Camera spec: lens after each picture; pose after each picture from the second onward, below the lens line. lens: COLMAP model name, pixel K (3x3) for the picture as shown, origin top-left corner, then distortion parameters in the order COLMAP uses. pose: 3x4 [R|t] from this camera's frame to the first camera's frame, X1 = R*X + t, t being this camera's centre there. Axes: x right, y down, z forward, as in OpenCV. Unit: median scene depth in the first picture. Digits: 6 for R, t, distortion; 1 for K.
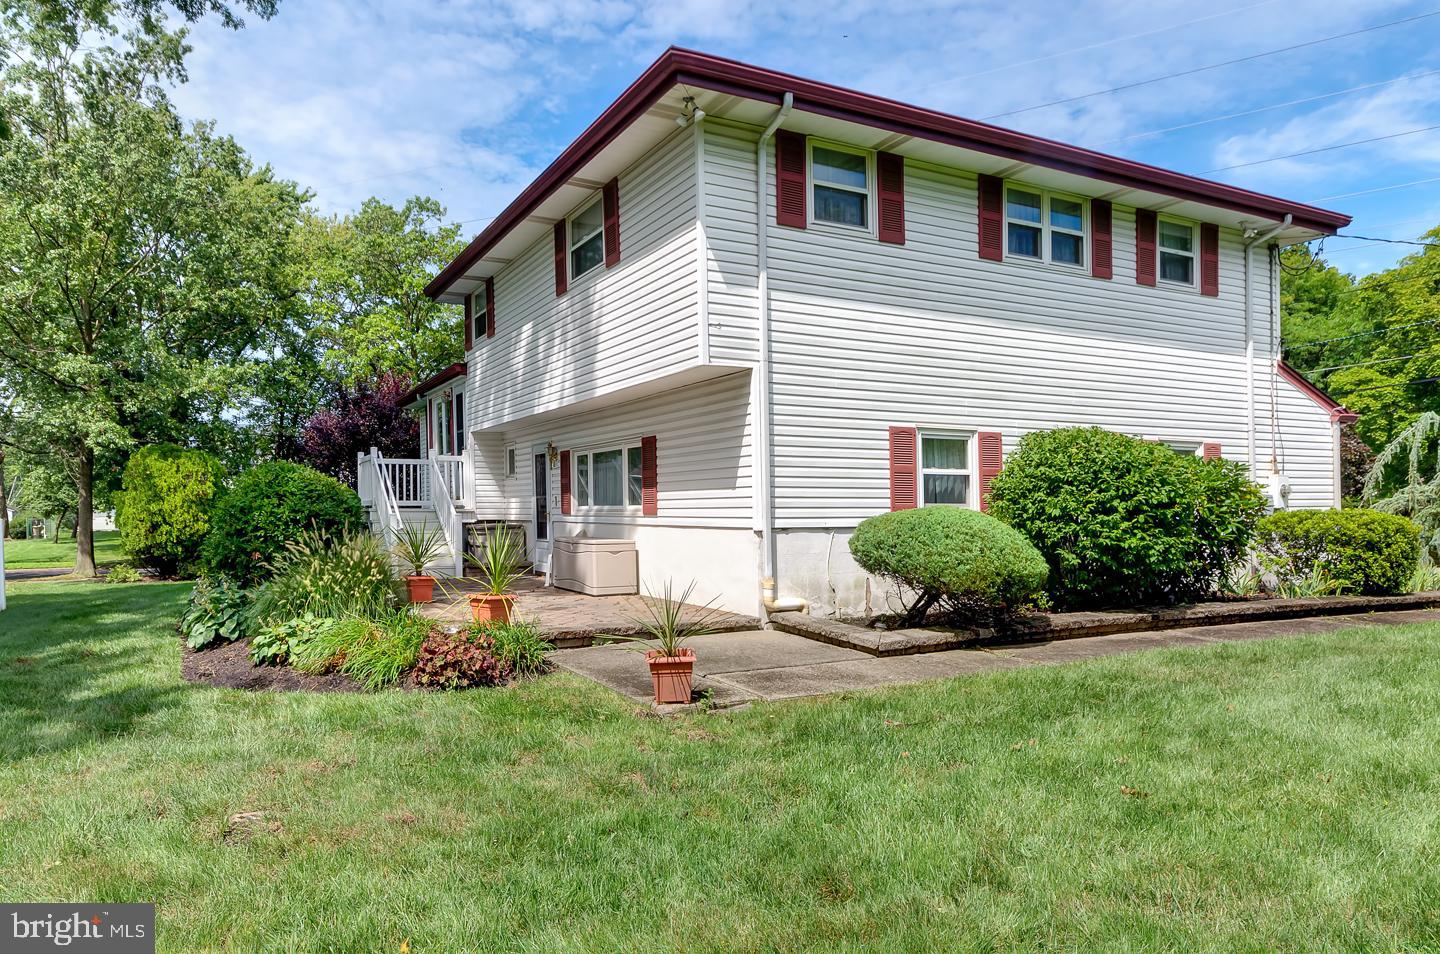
lens RADIAL K [[1020.0, 0, 748.8], [0, 1020.0, 514.1], [0, 0, 1]] dist [-0.000211, -0.000793]
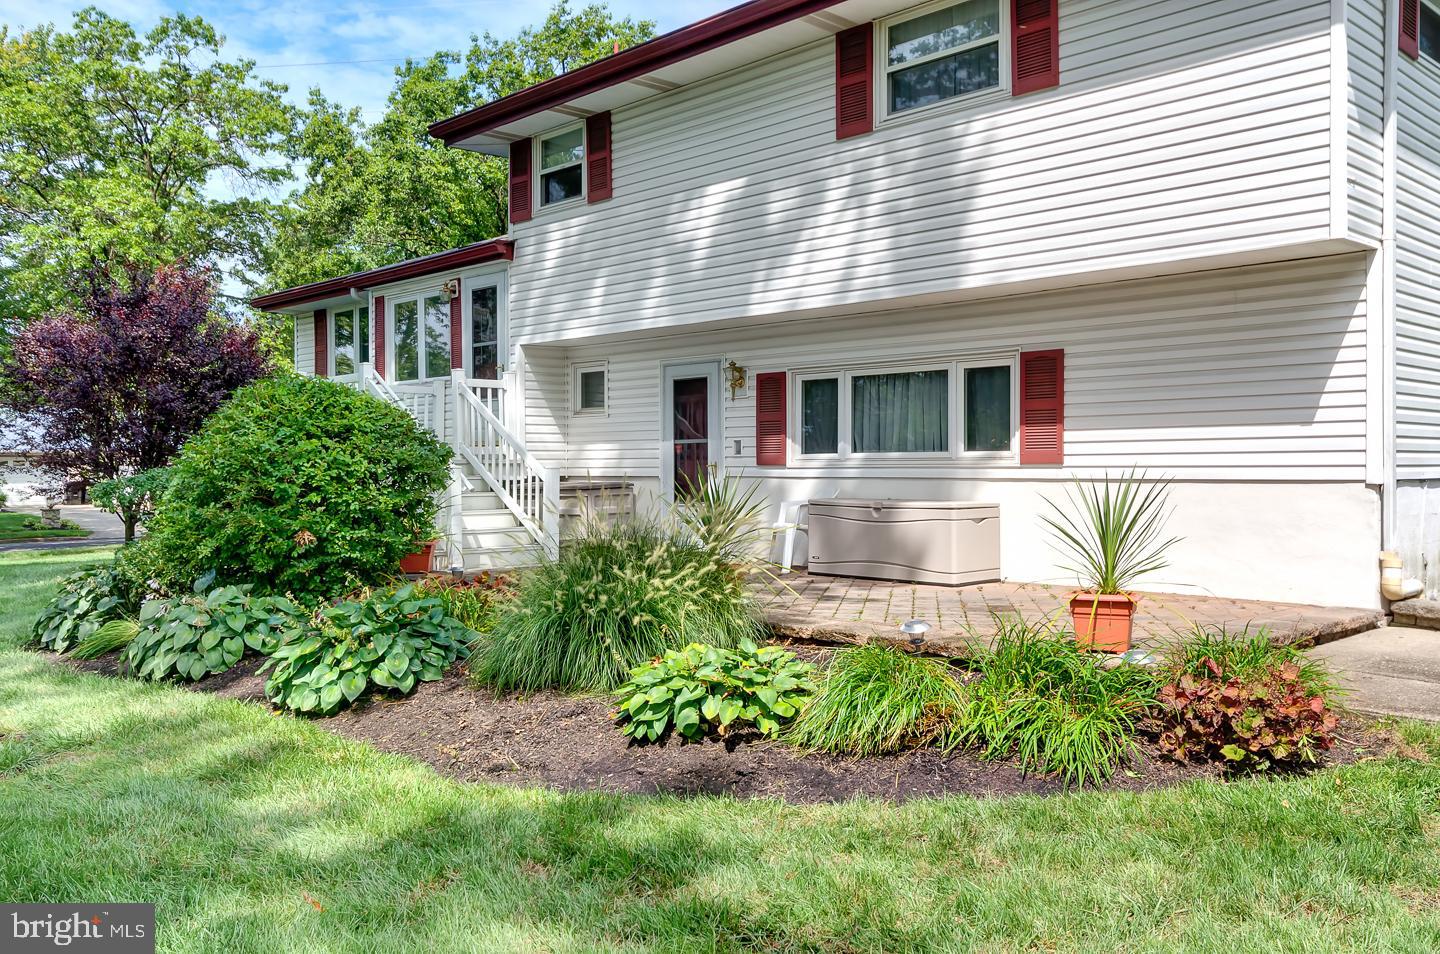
lens RADIAL K [[1104.4, 0, 721.9], [0, 1104.4, 471.9], [0, 0, 1]] dist [-0.011762, 0.009360]
pose [[0.932685, -0.001639, 0.360688, -0.487369], [0.002980, 0.999991, -0.003163, 0.006557], [-0.360680, 0.004025, 0.932681, 0.330771]]
